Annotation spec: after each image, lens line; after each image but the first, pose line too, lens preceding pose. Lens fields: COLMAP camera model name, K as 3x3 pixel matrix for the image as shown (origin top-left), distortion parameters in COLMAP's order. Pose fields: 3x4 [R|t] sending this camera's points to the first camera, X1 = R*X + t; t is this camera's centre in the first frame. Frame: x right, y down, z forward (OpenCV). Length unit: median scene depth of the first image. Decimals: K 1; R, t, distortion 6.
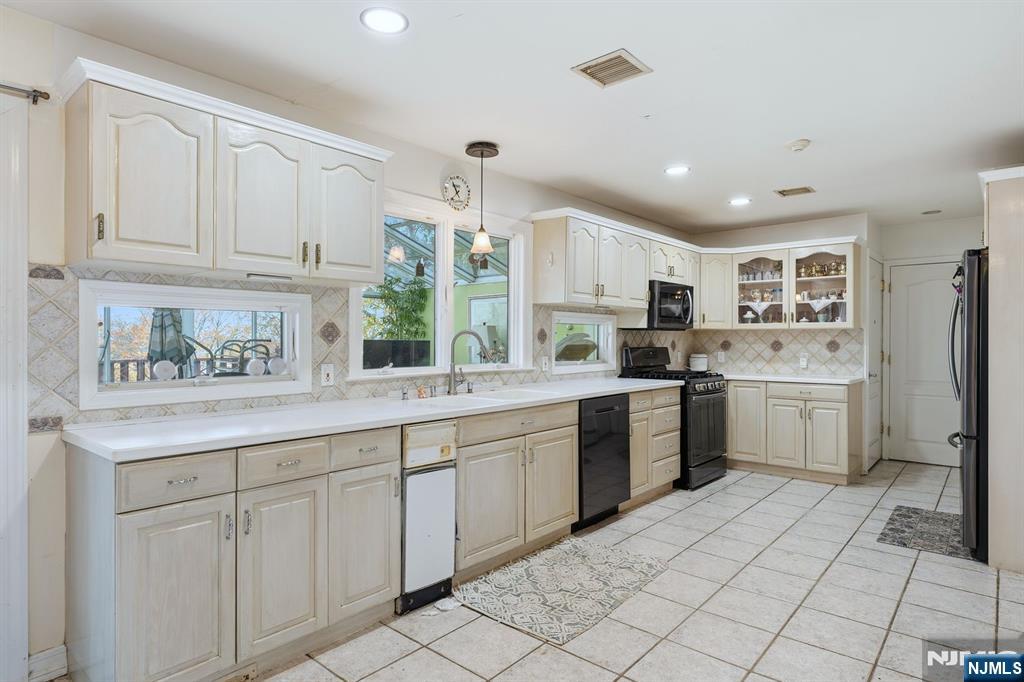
lens RADIAL K [[569.2, 0, 511.9], [0, 569.2, 339.5], [0, 0, 1]] dist [-0.004206, 0.000231]
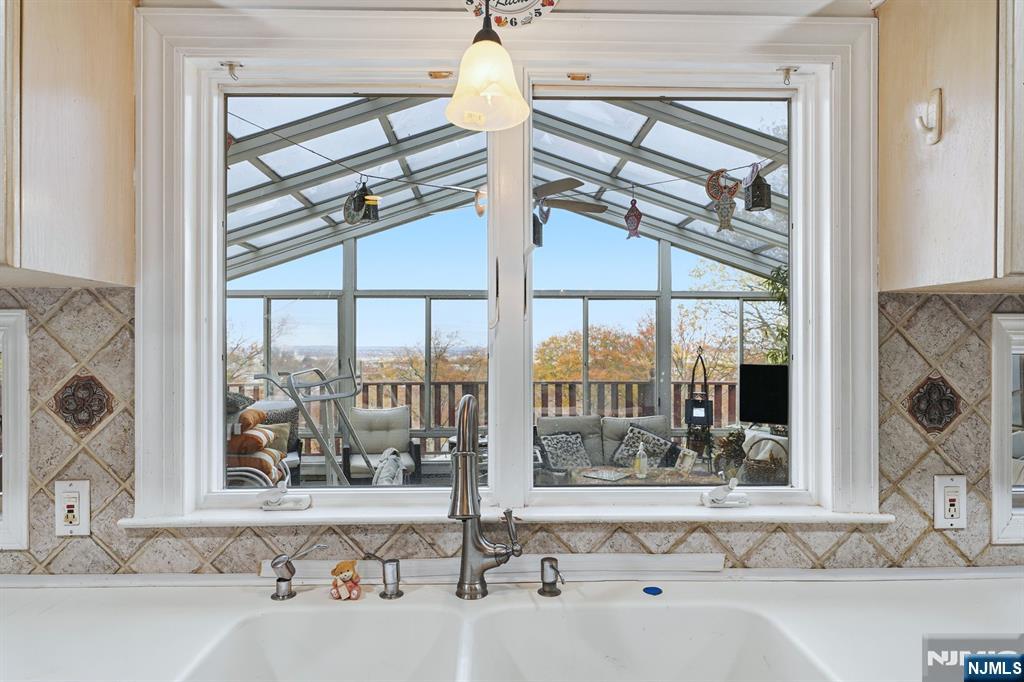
lens RADIAL K [[569.2, 0, 511.8], [0, 569.2, 336.9], [0, 0, 1]] dist [-0.004206, 0.000231]
pose [[0.672801, -0.002046, -0.739820, 0.164942], [-0.001315, 0.999991, -0.003961, -0.052649], [0.739822, 0.003638, 0.672793, 0.886868]]
